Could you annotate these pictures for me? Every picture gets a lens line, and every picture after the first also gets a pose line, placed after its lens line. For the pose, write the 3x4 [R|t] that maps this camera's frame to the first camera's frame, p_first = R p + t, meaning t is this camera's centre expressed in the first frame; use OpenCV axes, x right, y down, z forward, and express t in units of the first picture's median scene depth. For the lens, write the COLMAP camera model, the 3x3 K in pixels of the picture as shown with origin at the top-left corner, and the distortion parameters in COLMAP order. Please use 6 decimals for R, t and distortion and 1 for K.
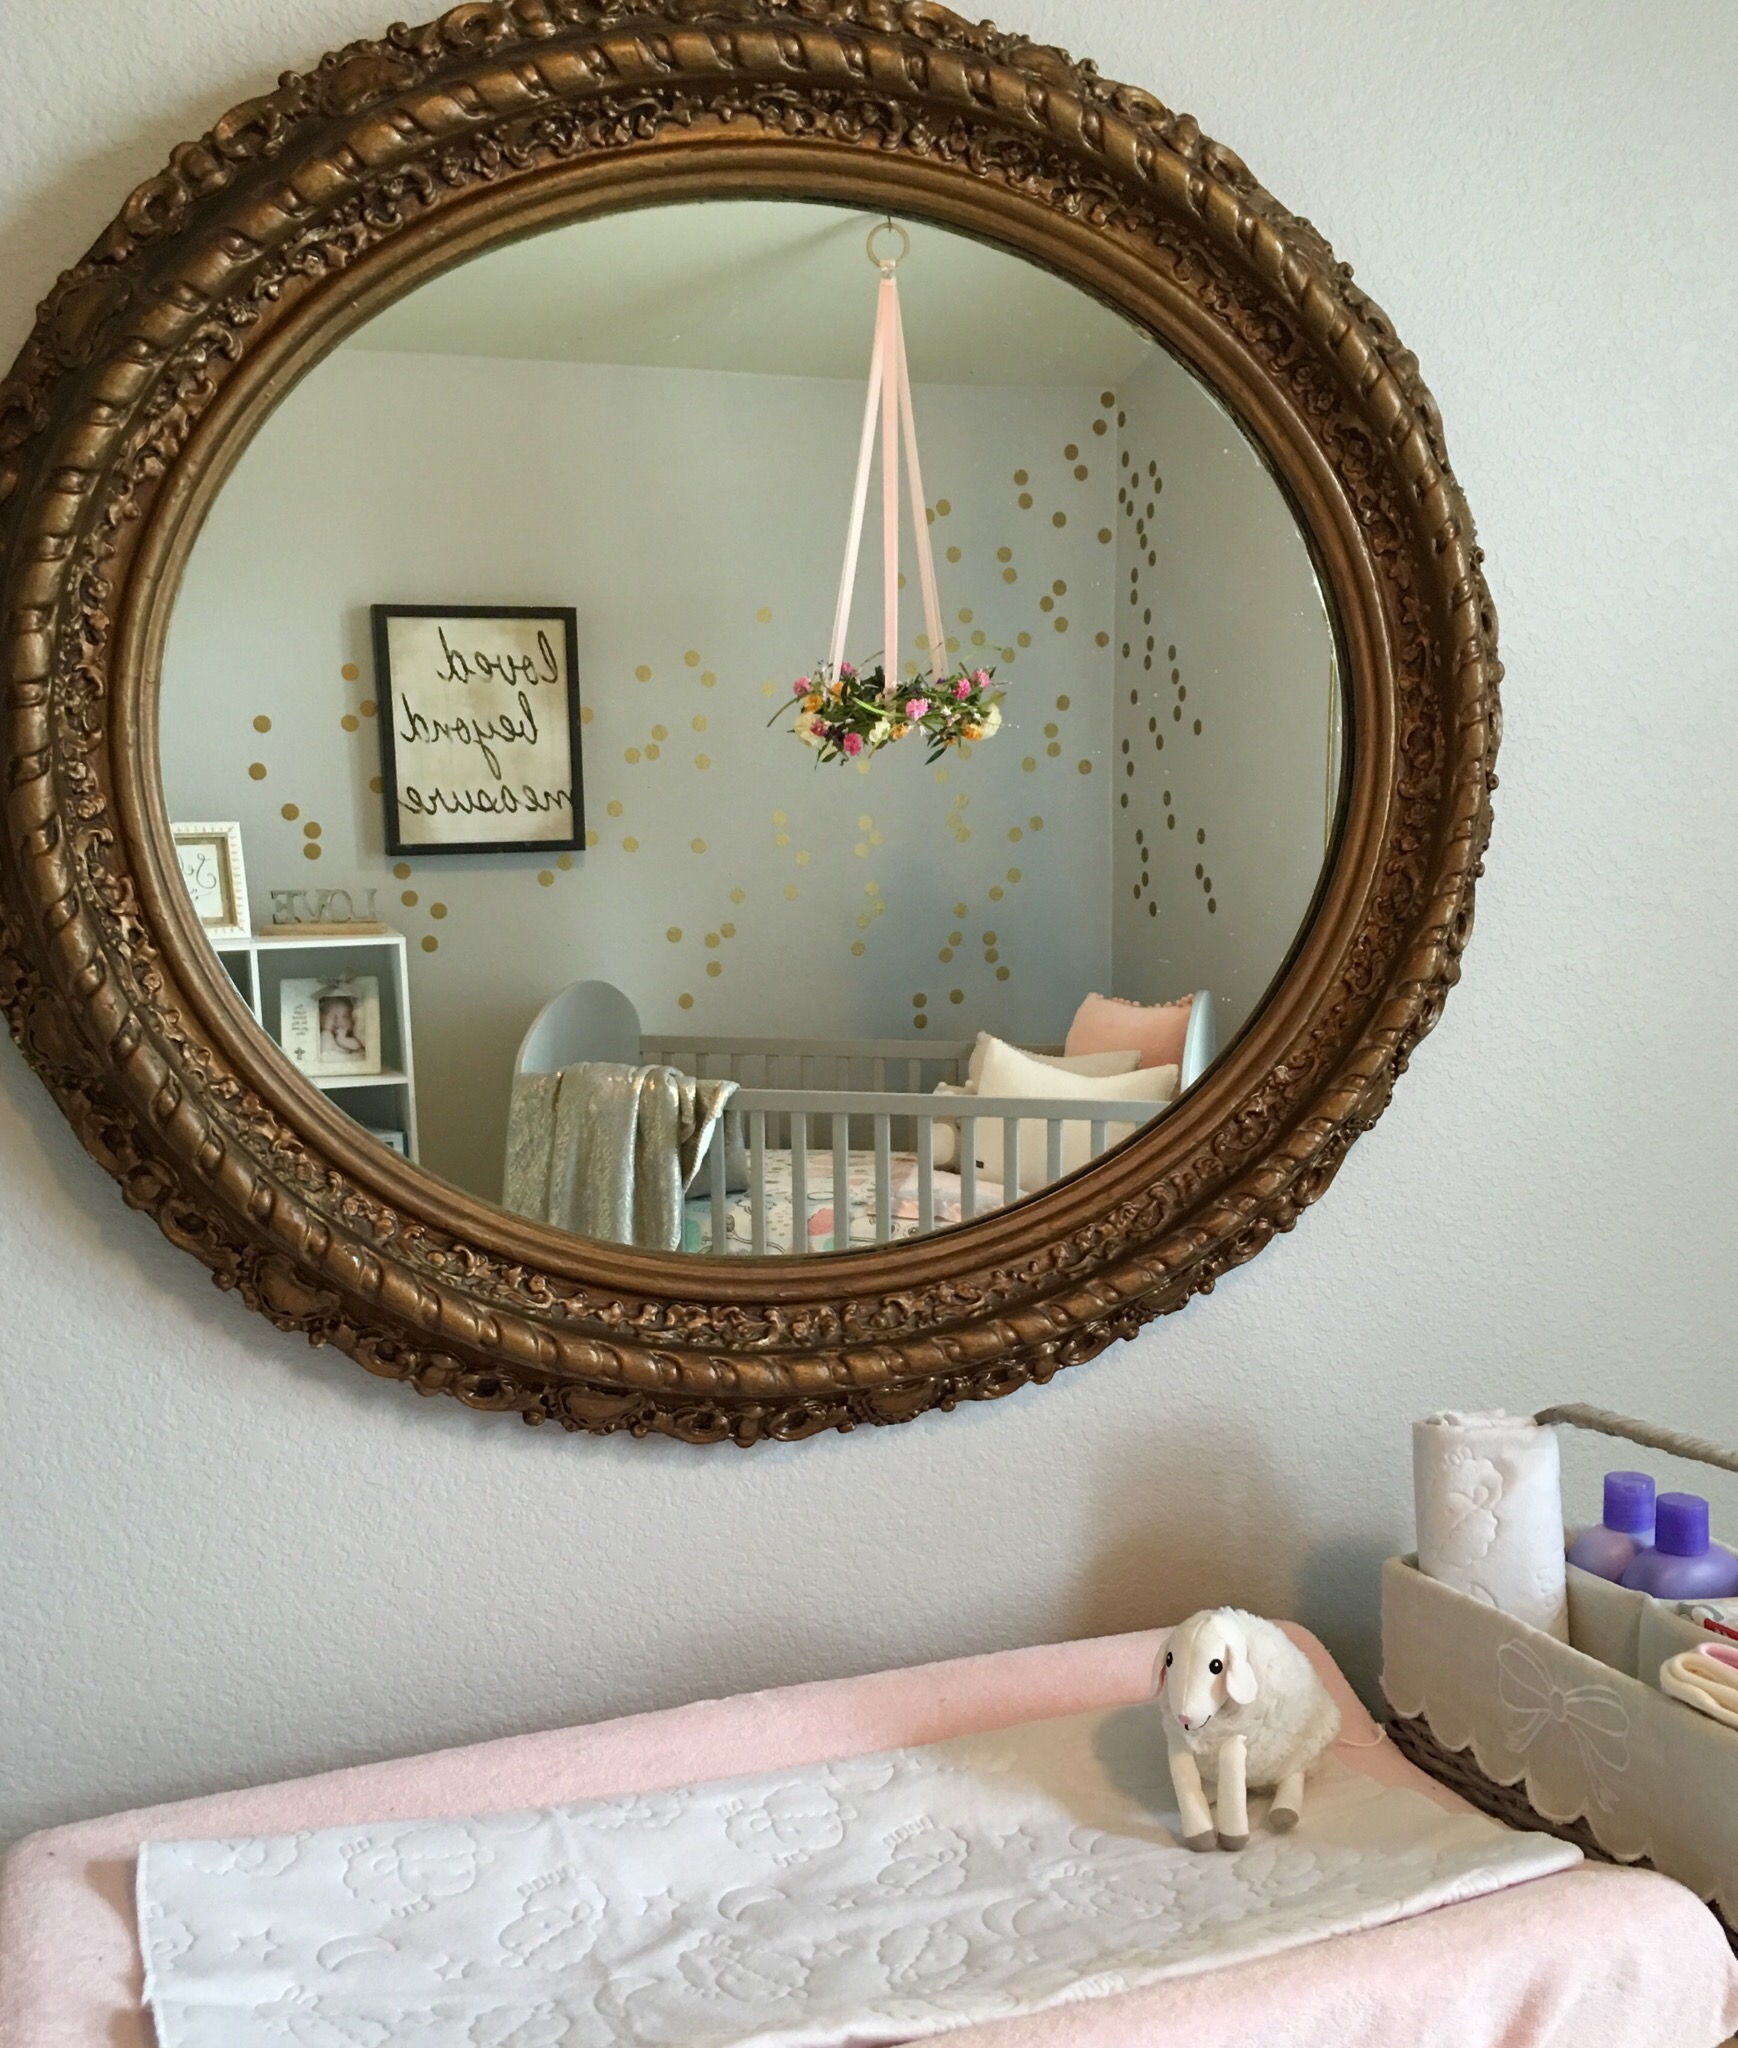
lens RADIAL K [[1725.7, 0, 915.7], [0, 1725.7, 1027.2], [0, 0, 1]] dist [0.064485, -0.009514]
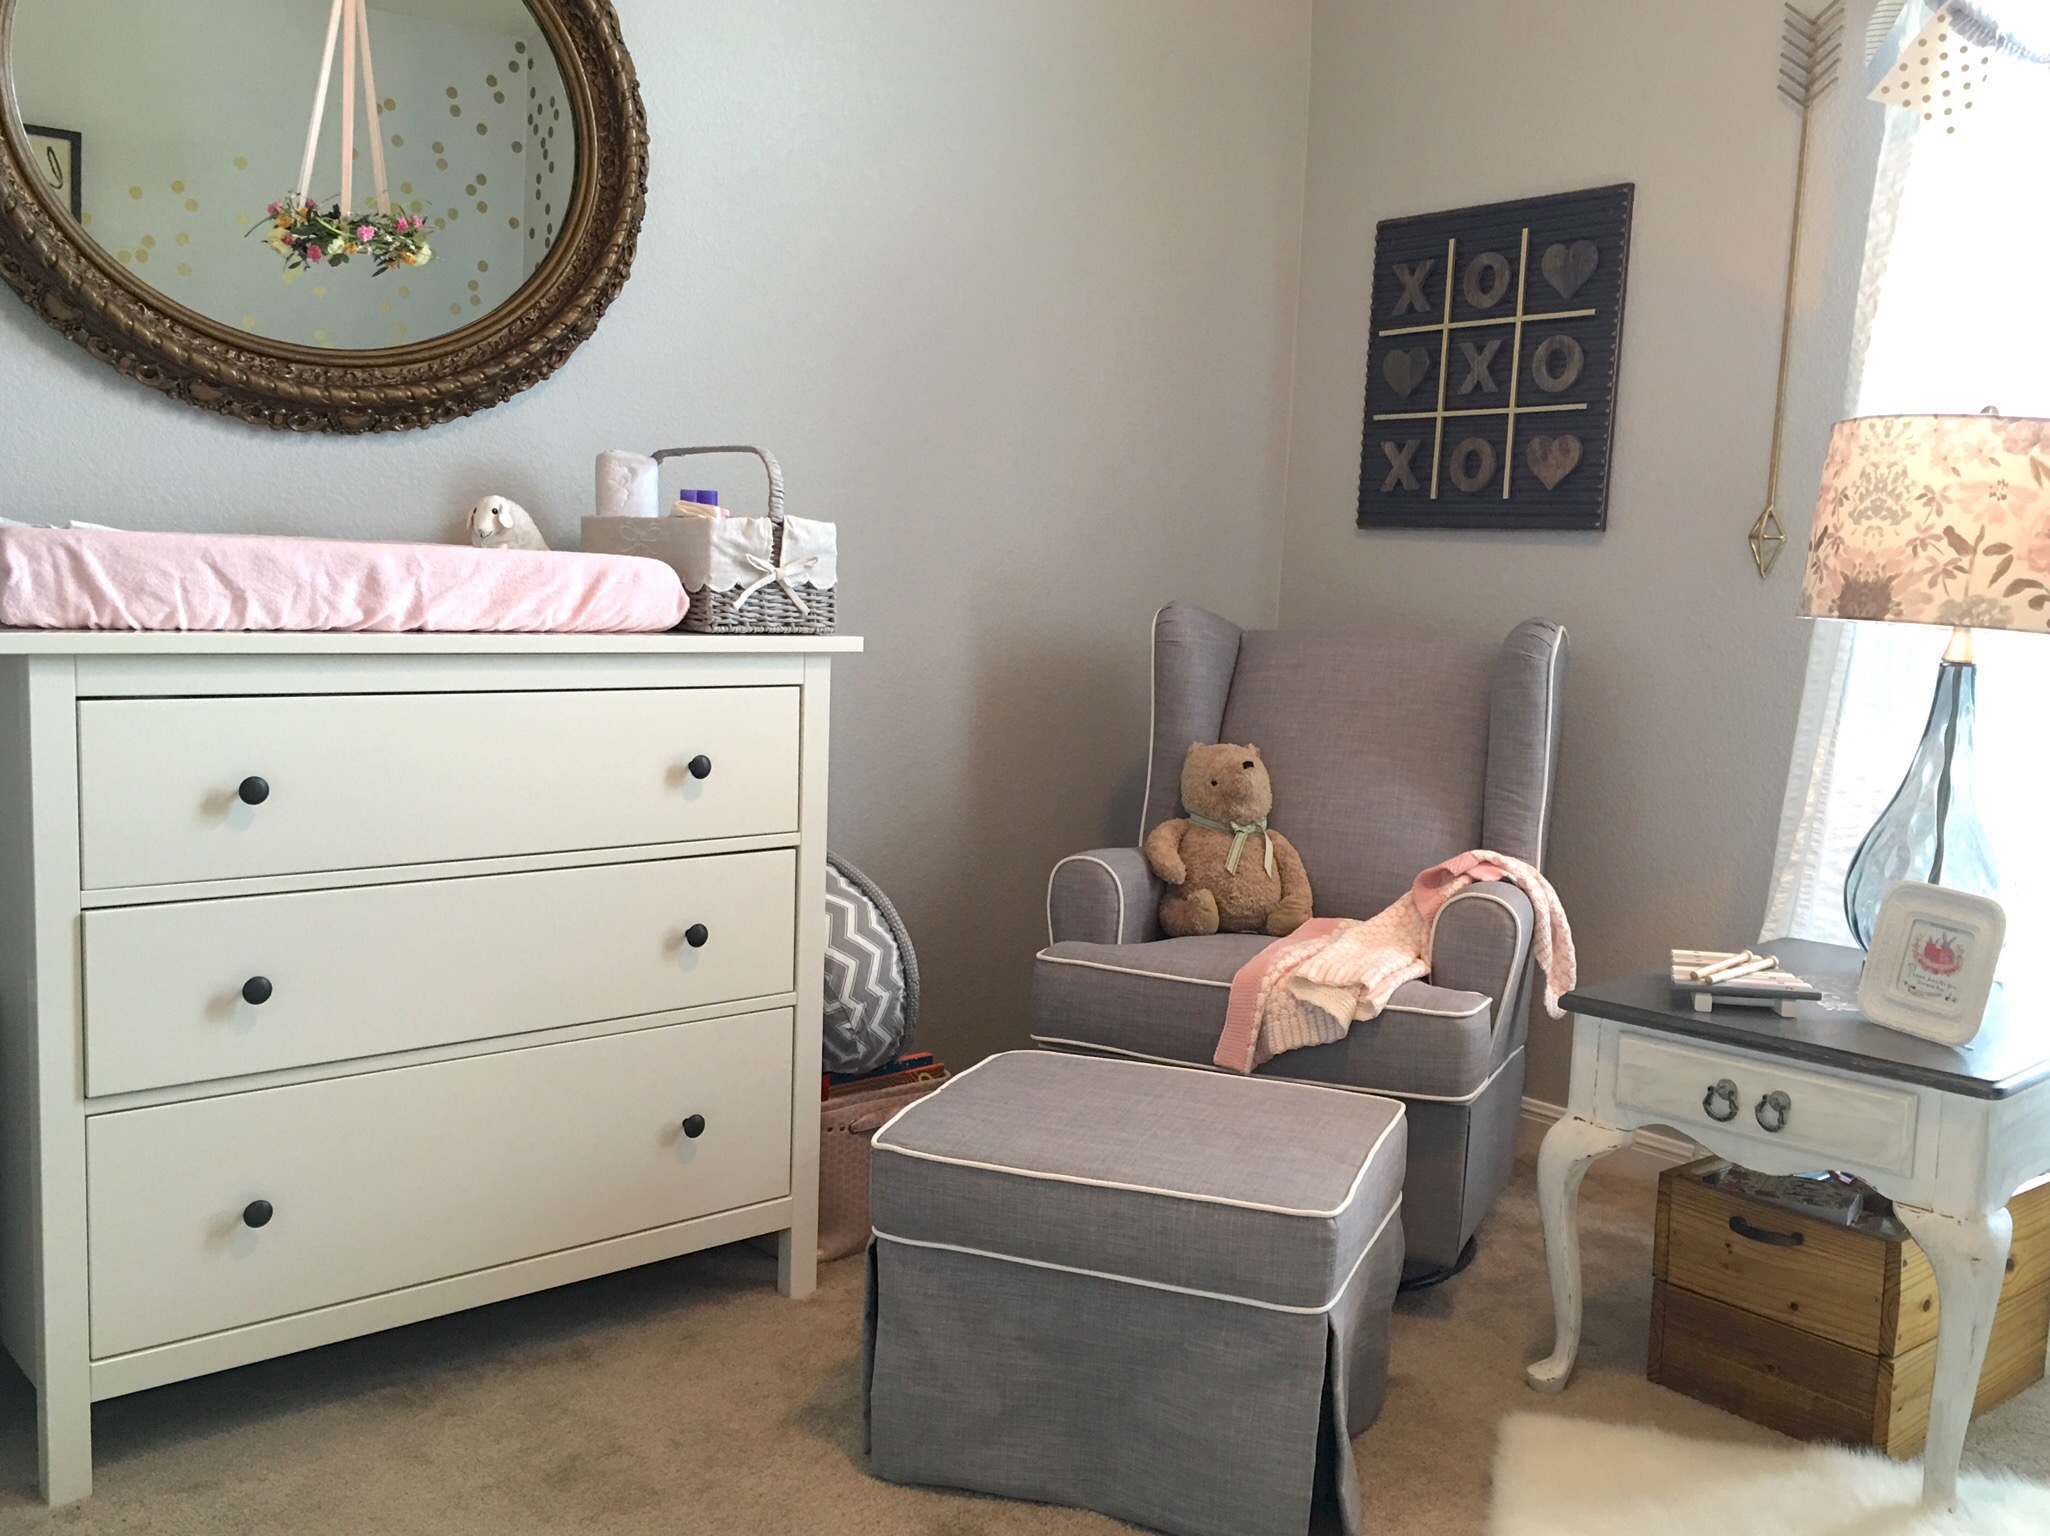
lens RADIAL K [[1733.2, 0, 1025.0], [0, 1733.2, 768.0], [0, 0, 1]] dist [0.086036, -0.118689]
pose [[0.933282, 0.024006, 0.358341, -0.001328], [-0.023603, 0.999706, -0.005501, 0.615707], [-0.358368, -0.003324, 0.933574, -1.304468]]
